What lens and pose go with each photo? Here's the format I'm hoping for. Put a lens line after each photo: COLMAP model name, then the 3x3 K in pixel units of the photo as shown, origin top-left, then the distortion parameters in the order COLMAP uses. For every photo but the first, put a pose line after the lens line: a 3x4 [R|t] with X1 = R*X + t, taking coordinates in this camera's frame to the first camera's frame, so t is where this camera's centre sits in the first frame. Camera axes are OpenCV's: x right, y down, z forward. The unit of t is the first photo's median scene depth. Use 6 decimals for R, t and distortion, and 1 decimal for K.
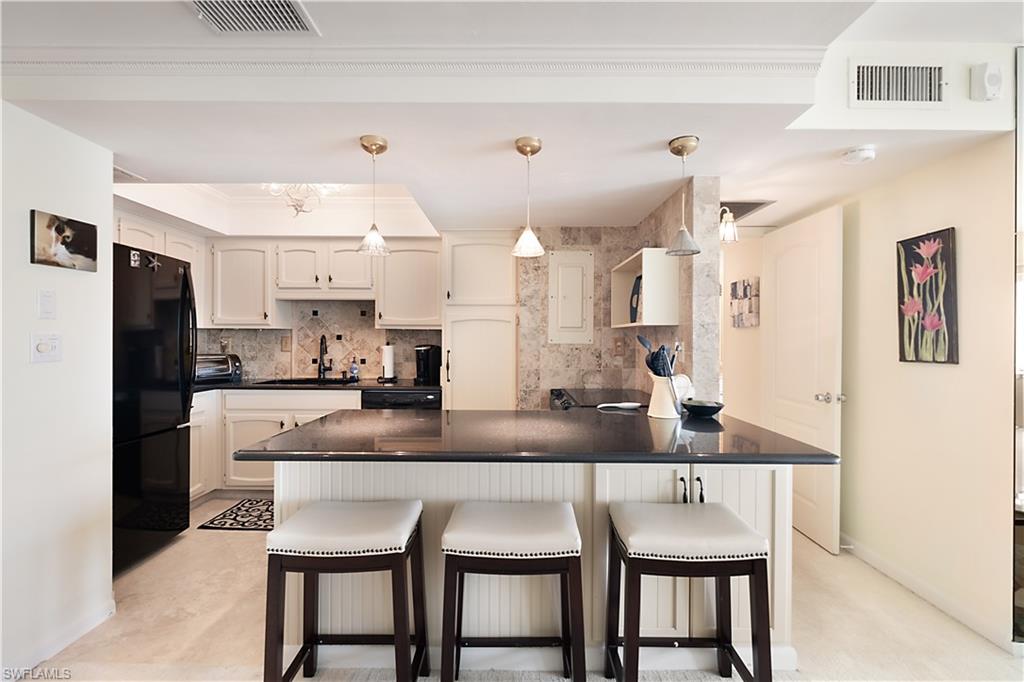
lens RADIAL K [[442.3, 0, 512.0], [0, 442.3, 341.0], [0, 0, 1]] dist [-0.000261, -0.000191]
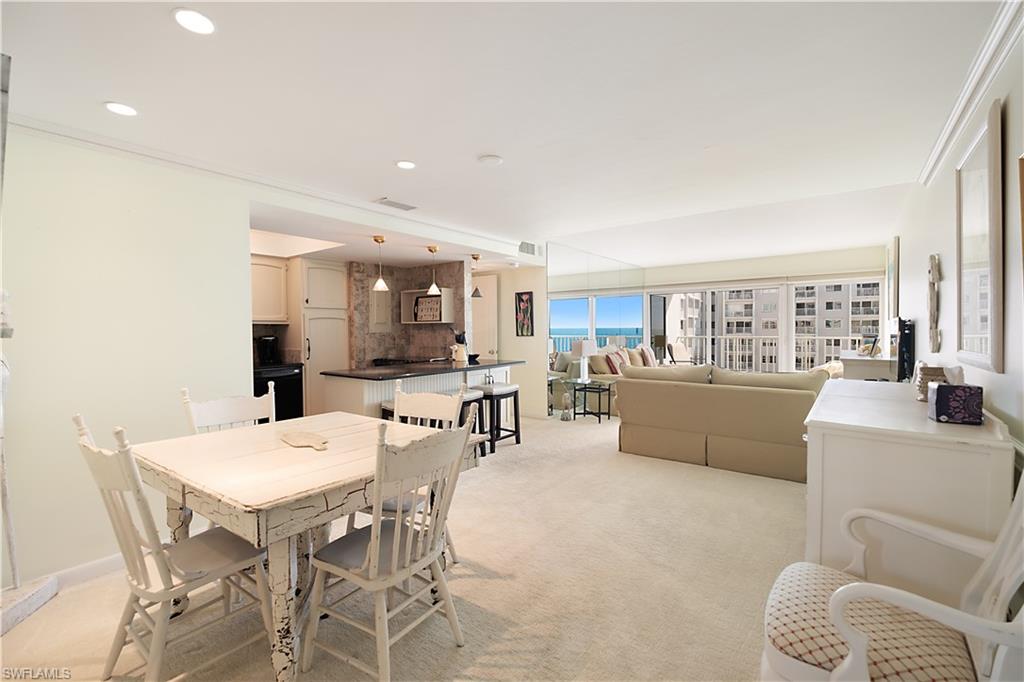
lens RADIAL K [[442.3, 0, 512.0], [0, 442.3, 341.0], [0, 0, 1]] dist [-0.000261, -0.000191]
pose [[0.602796, -0.033971, 0.797172, -1.092852], [0.014814, 0.999398, 0.031387, -0.008336], [-0.797757, -0.007111, 0.602937, -0.526177]]
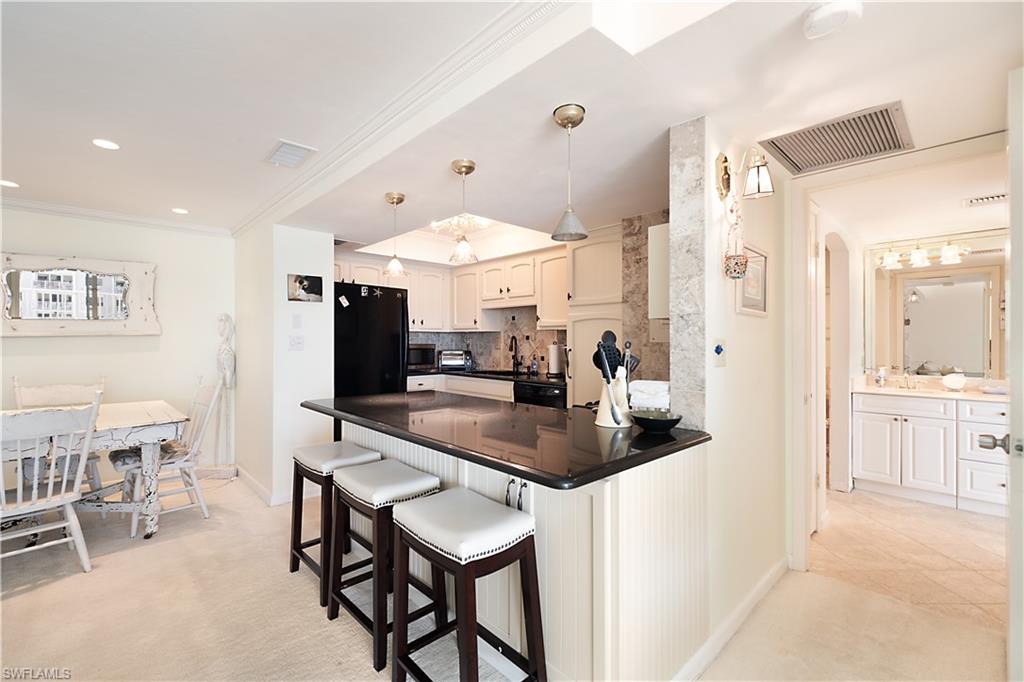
lens RADIAL K [[442.3, 0, 512.0], [0, 442.3, 341.0], [0, 0, 1]] dist [-0.000261, -0.000191]
pose [[0.690691, -0.002530, -0.723146, 0.630189], [-0.001787, 0.999985, -0.005206, 0.009602], [0.723148, 0.004888, 0.690676, 0.203003]]
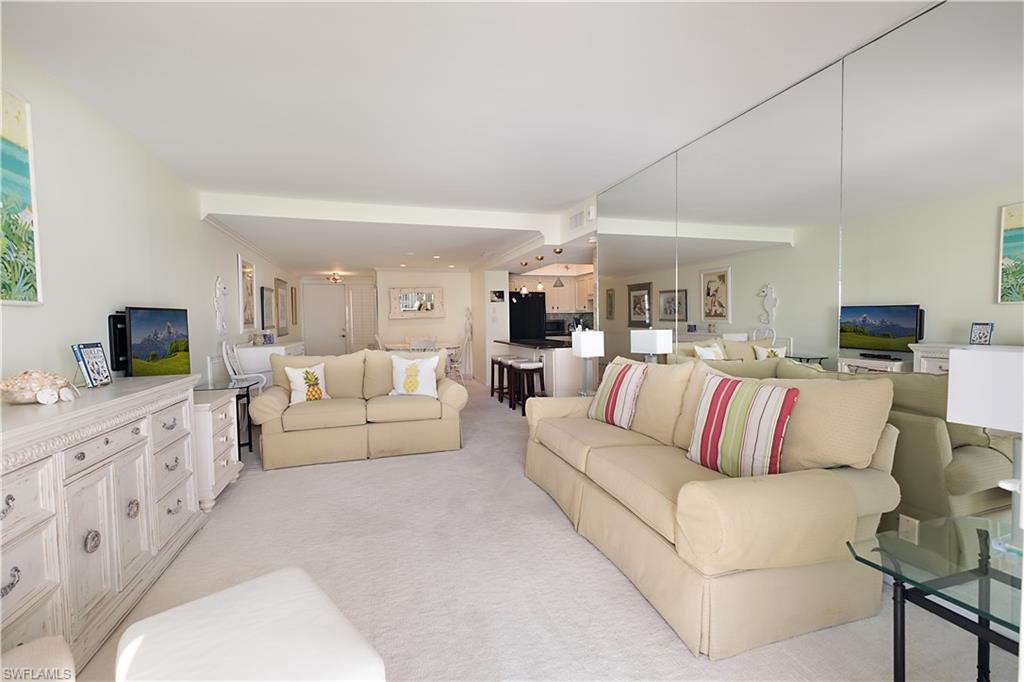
lens RADIAL K [[442.3, 0, 512.0], [0, 442.3, 341.0], [0, 0, 1]] dist [-0.000261, -0.000191]
pose [[0.306343, 0.037454, -0.951184, 2.112111], [0.009886, 0.999047, 0.042523, 0.027453], [0.951870, -0.022430, 0.305681, -0.157612]]
